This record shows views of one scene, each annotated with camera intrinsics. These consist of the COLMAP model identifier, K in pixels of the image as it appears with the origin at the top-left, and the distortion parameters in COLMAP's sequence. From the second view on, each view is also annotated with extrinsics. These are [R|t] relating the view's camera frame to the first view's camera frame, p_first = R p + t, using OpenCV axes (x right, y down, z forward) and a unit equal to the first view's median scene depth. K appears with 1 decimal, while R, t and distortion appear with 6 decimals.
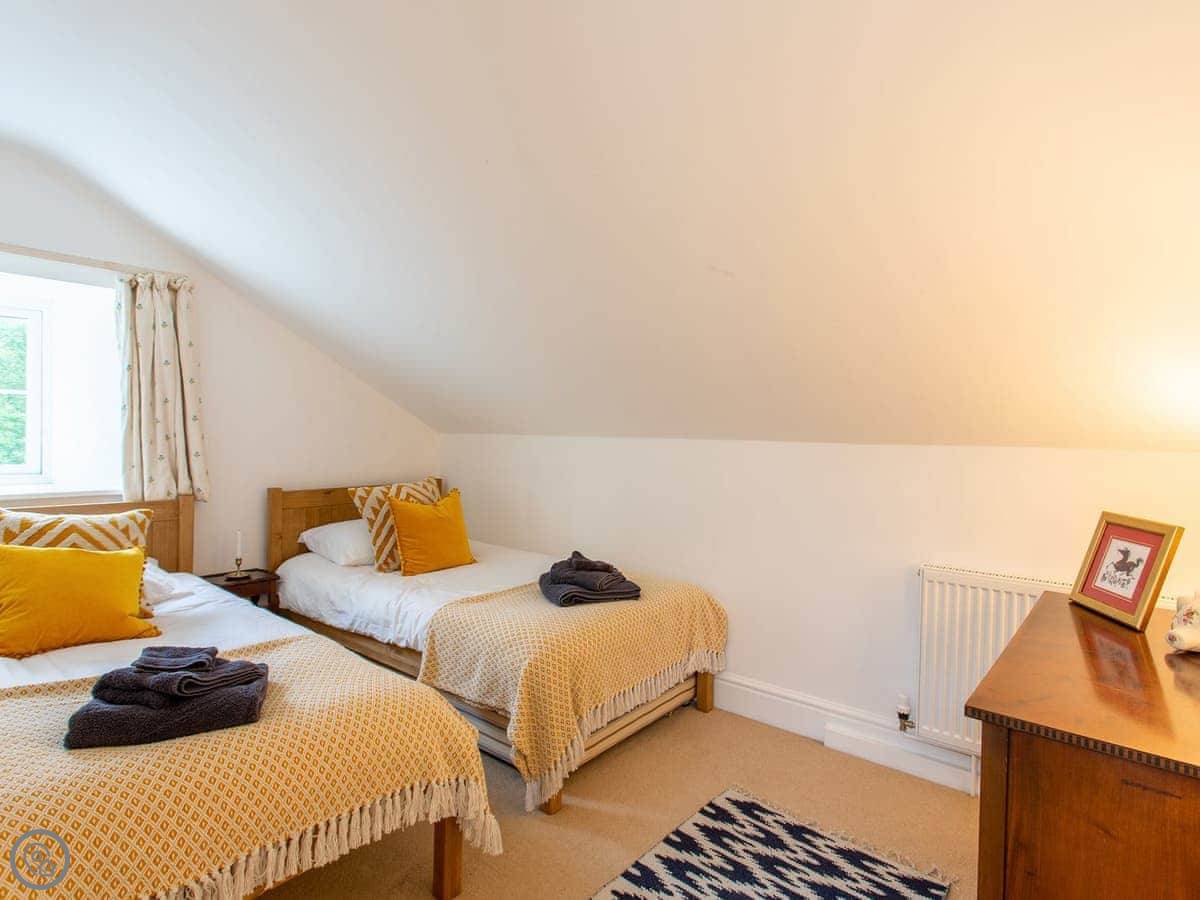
lens RADIAL K [[620.0, 0, 601.5], [0, 620.0, 445.7], [0, 0, 1]] dist [0.000326, 0.000474]
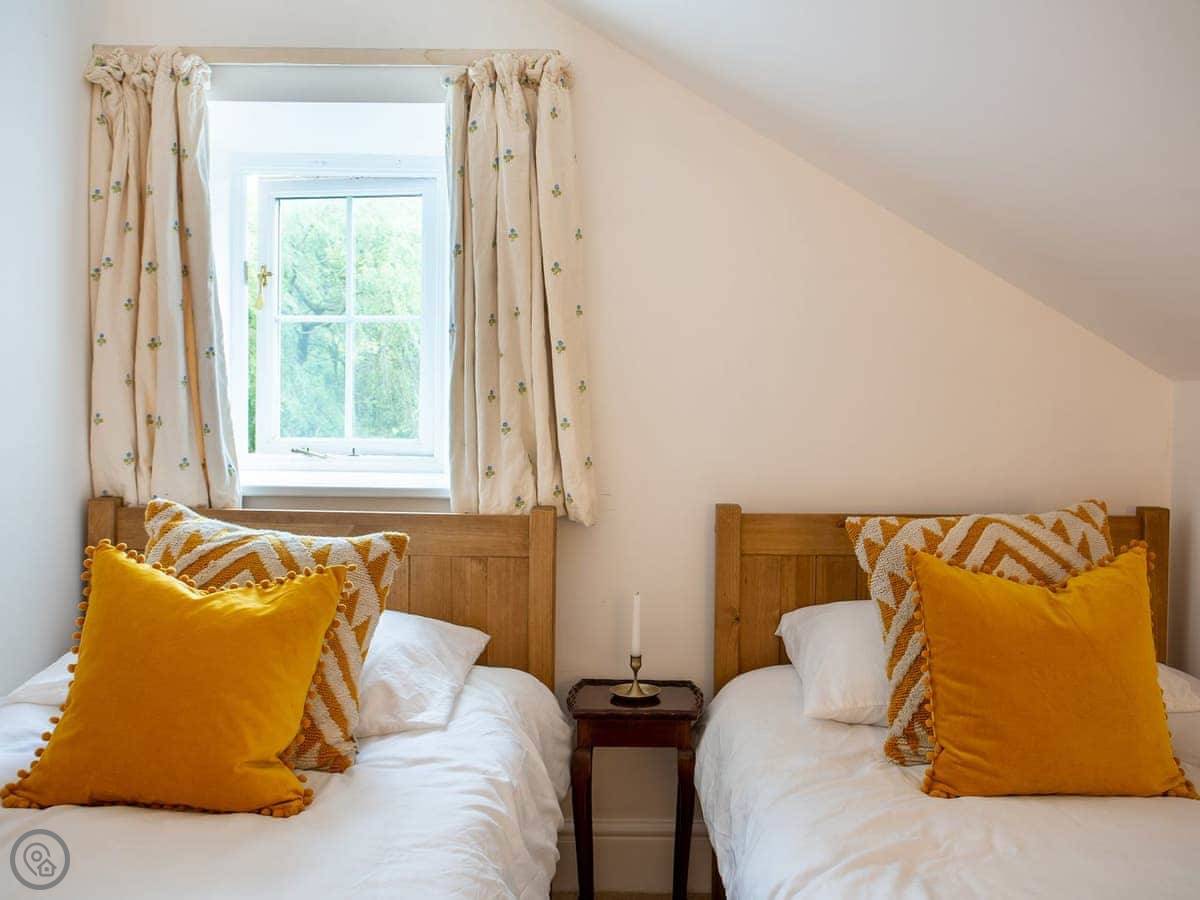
lens RADIAL K [[1150.4, 0, 598.9], [0, 1150.4, 433.7], [0, 0, 1]] dist [-0.010018, 0.000031]
pose [[0.661081, 0.016099, -0.750141, 0.023498], [-0.017527, 0.999828, 0.006012, 0.016115], [0.750109, 0.009173, 0.661250, 0.429882]]
